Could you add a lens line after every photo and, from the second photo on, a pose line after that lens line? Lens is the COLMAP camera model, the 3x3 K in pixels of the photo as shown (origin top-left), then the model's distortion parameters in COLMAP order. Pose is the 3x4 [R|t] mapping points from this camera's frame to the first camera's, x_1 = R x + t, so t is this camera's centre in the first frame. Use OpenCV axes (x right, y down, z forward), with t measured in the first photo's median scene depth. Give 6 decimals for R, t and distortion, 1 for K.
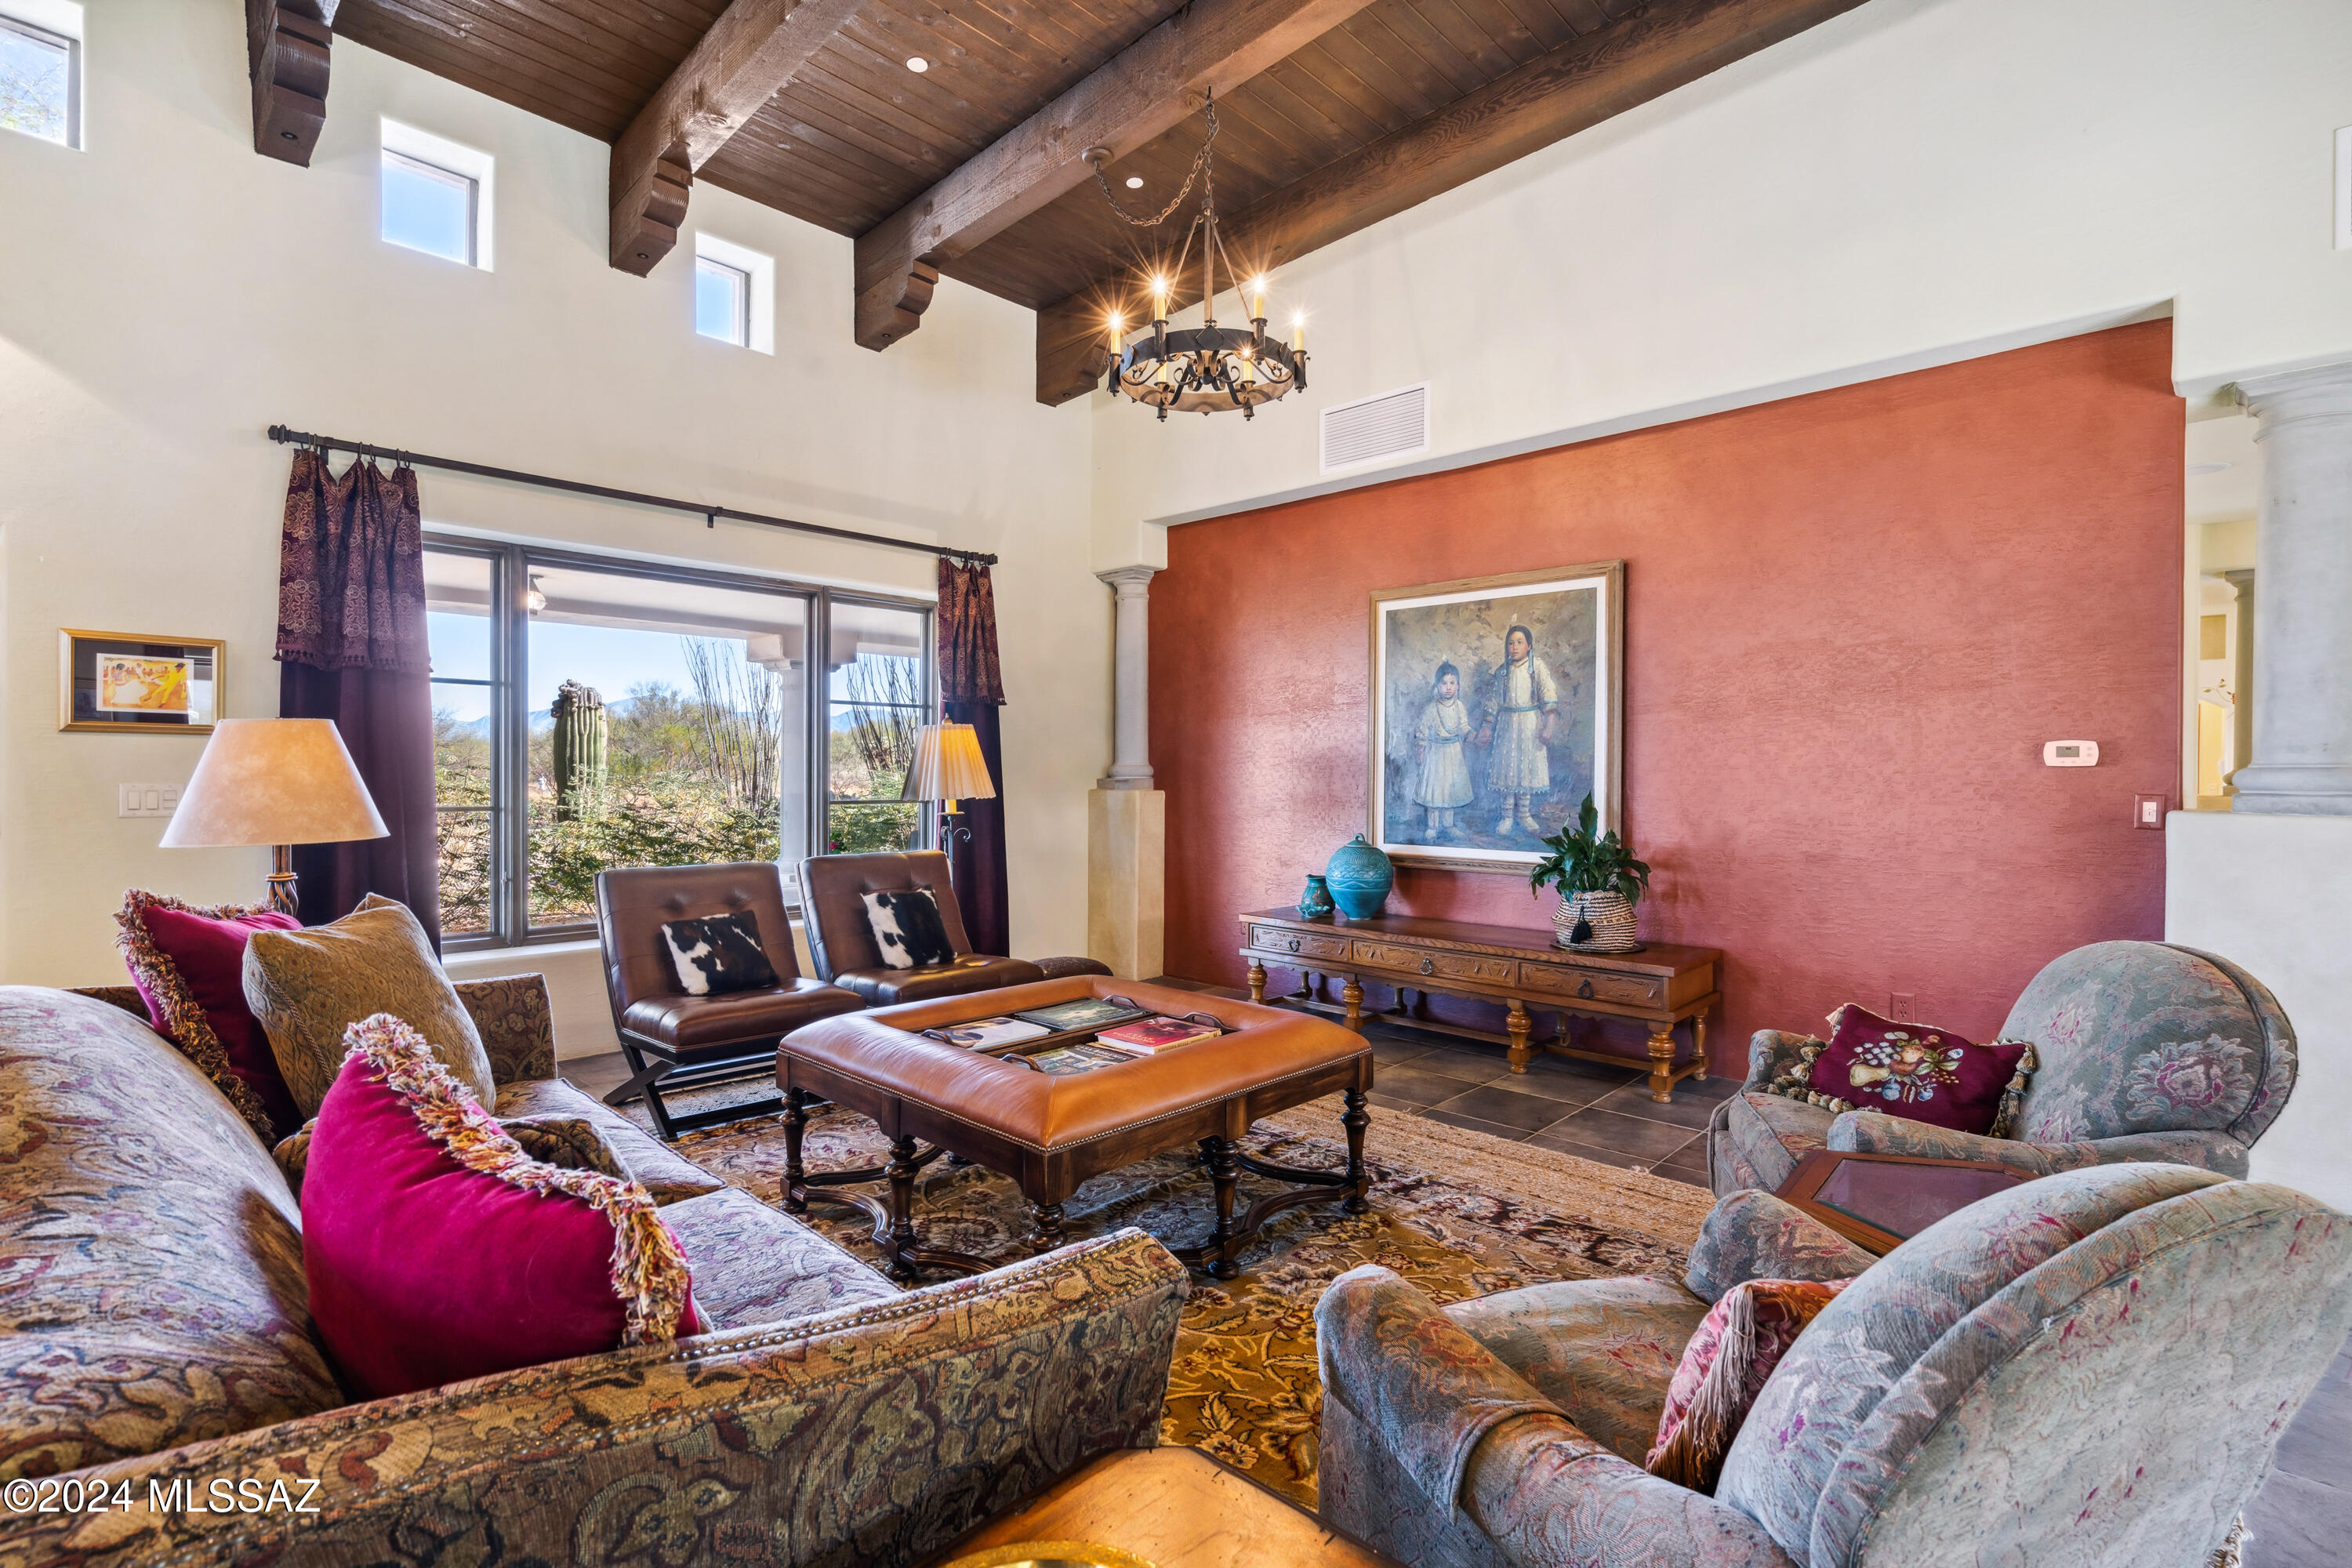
lens RADIAL K [[1079.9, 0, 1175.8], [0, 1079.9, 814.3], [0, 0, 1]] dist [-0.011345, 0.001484]
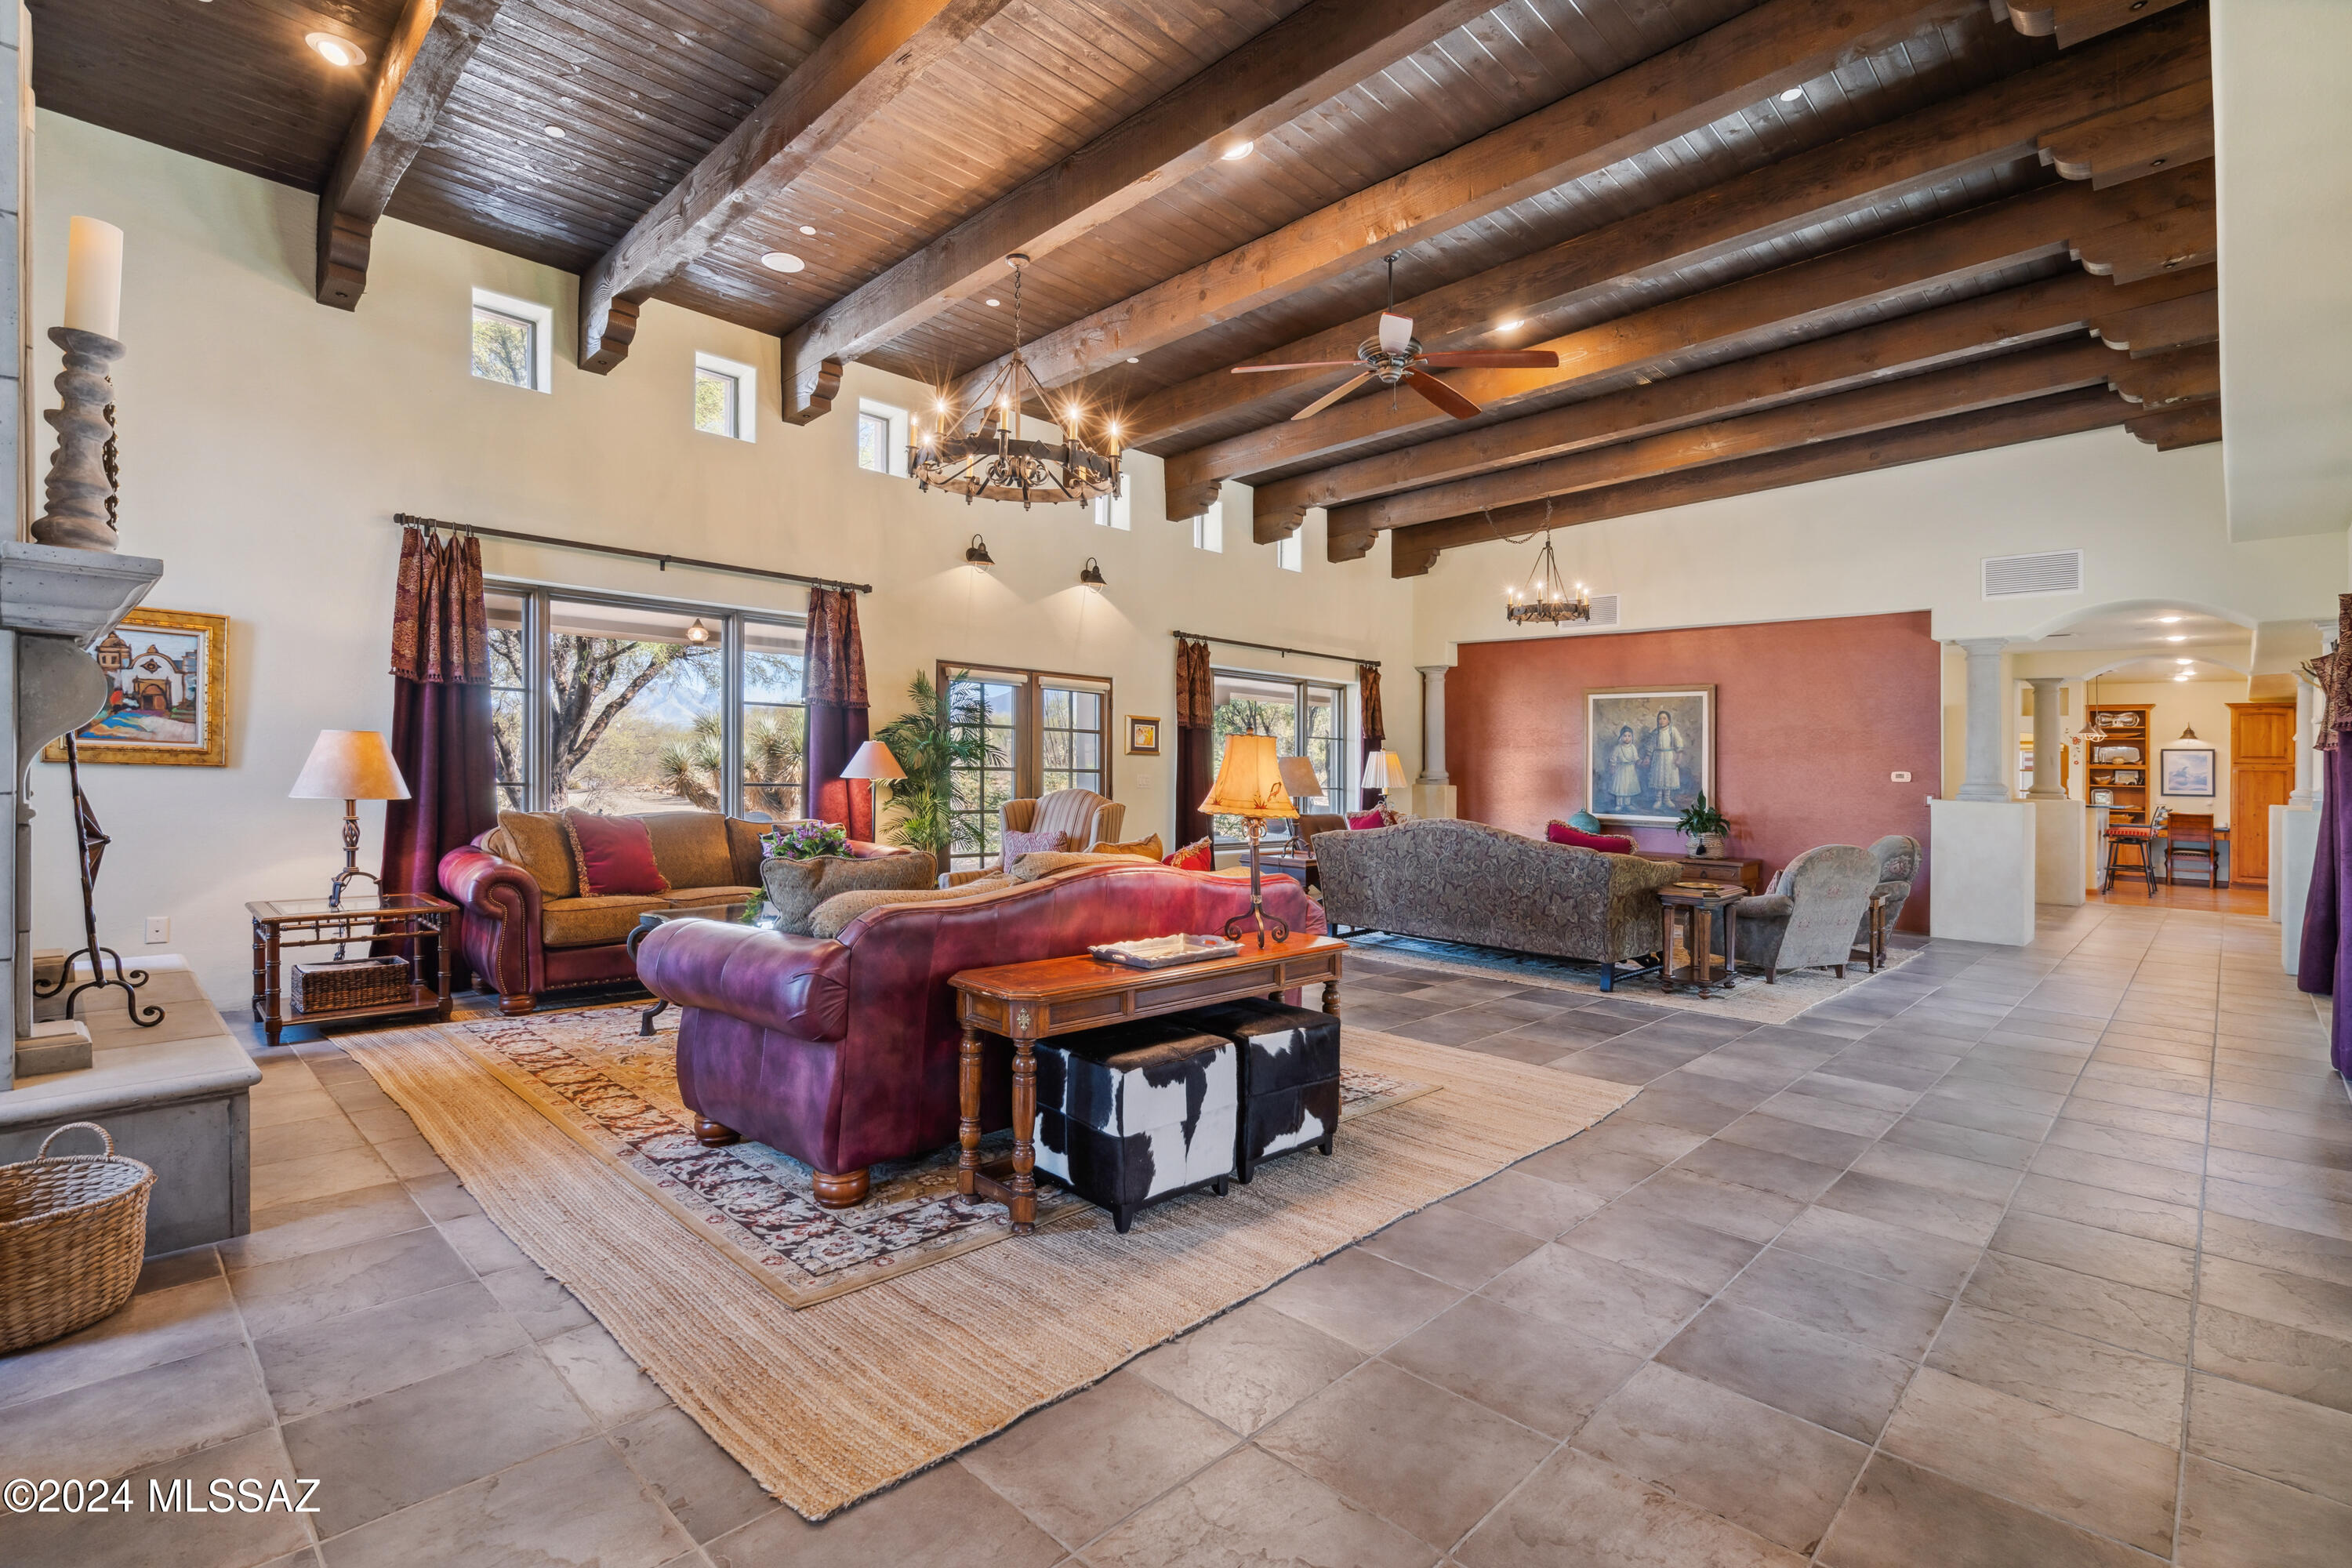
lens RADIAL K [[1079.9, 0, 1177.9], [0, 1079.9, 766.6], [0, 0, 1]] dist [-0.011345, 0.001484]
pose [[0.999858, 0.016828, 0.000693, -0.652737], [-0.016787, 0.999056, -0.040076, 0.037080], [-0.001366, 0.040058, 0.999196, -1.141229]]
